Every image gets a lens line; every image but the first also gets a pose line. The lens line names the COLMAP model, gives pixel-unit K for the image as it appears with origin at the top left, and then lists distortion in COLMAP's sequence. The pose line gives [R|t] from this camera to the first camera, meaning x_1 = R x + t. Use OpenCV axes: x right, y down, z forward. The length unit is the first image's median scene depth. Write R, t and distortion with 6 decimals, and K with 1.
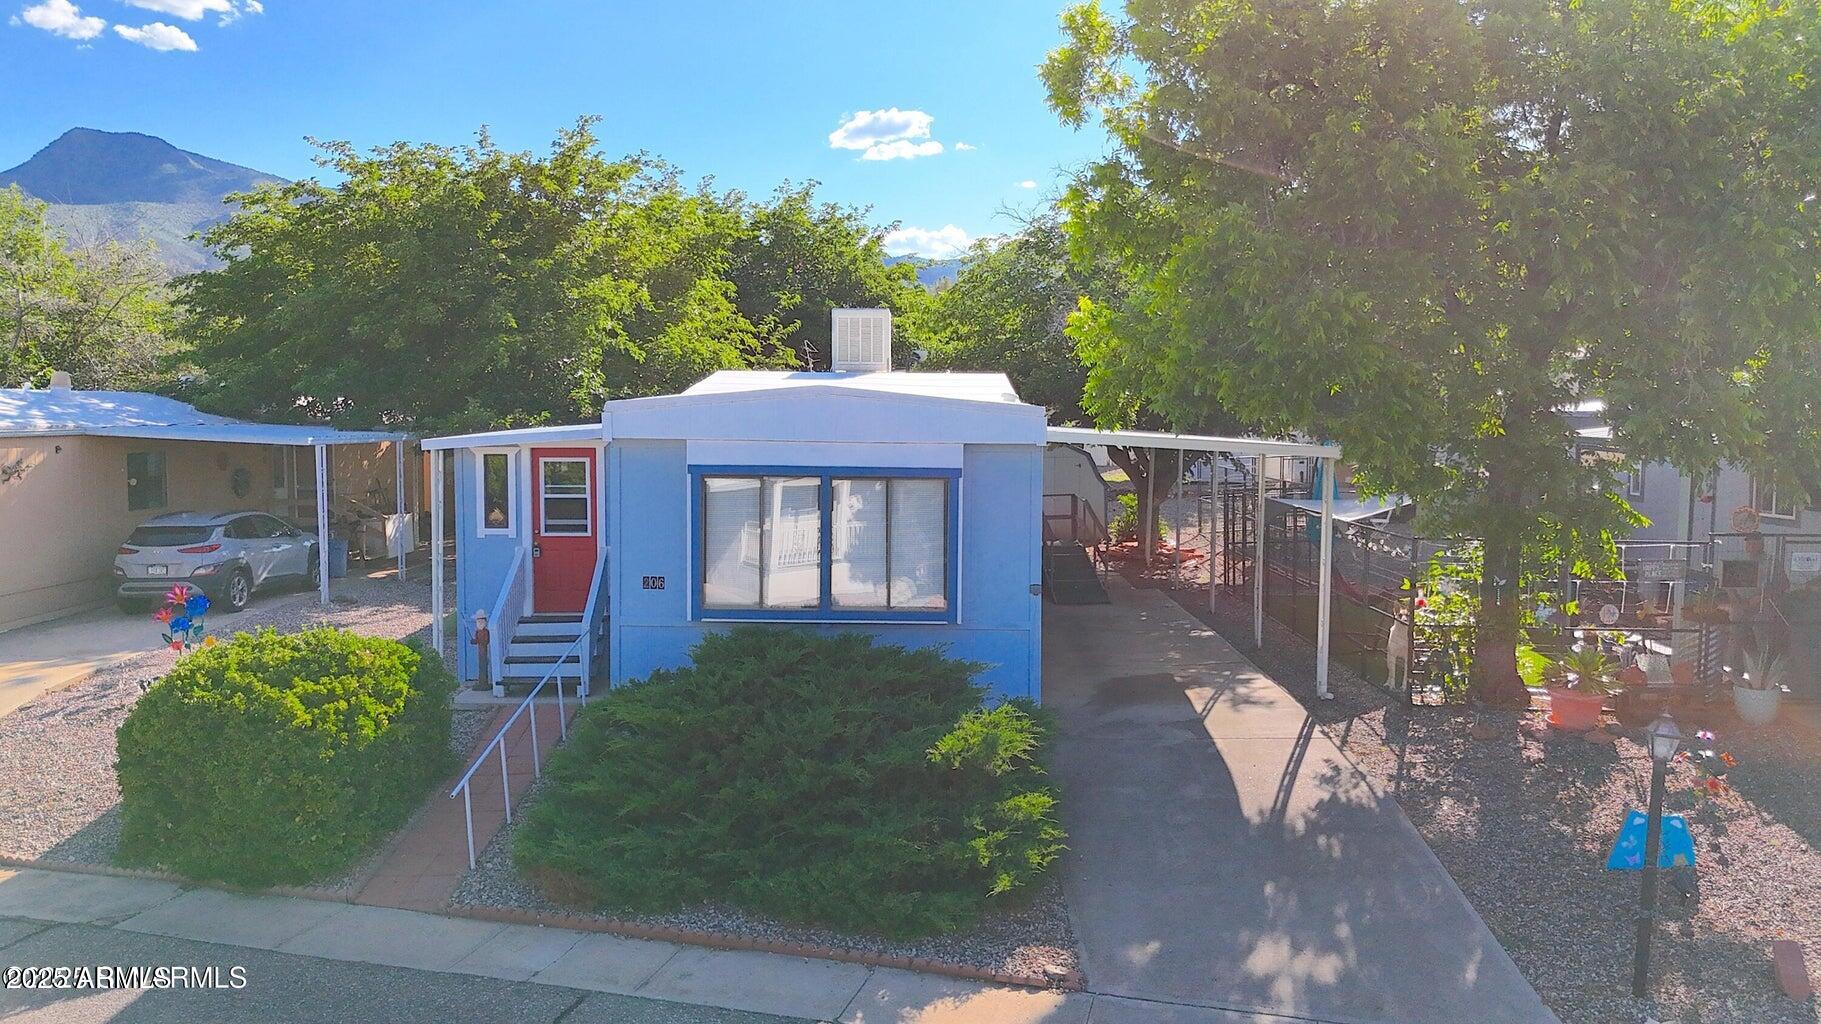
lens RADIAL K [[1334.6, 0, 910.3], [0, 1334.6, 508.2], [0, 0, 1]] dist [0.056442, -0.037807]
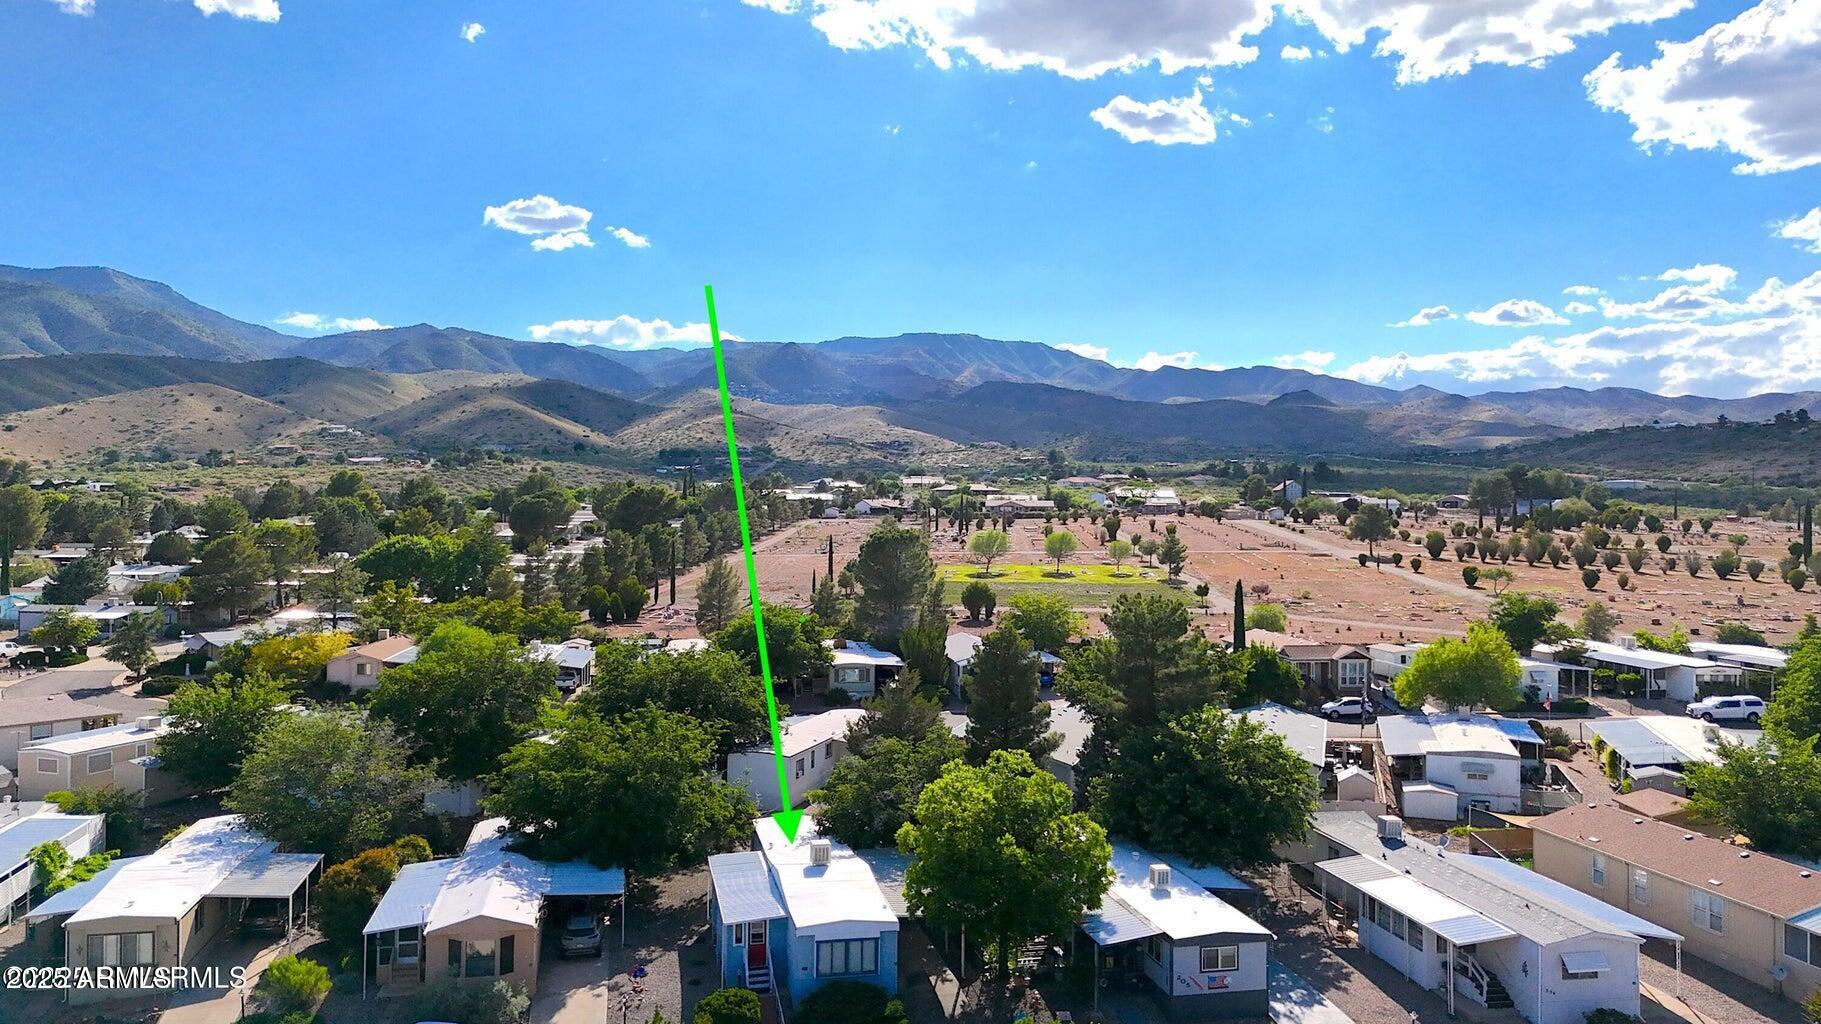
lens RADIAL K [[1318.6, 0, 901.8], [0, 1318.6, 504.8], [0, 0, 1]] dist [0.053533, -0.020242]
pose [[0.974355, 0.002106, 0.225006, -0.937645], [0.014462, 0.997303, -0.071958, -1.216001], [-0.224550, 0.073367, 0.971697, -3.571217]]
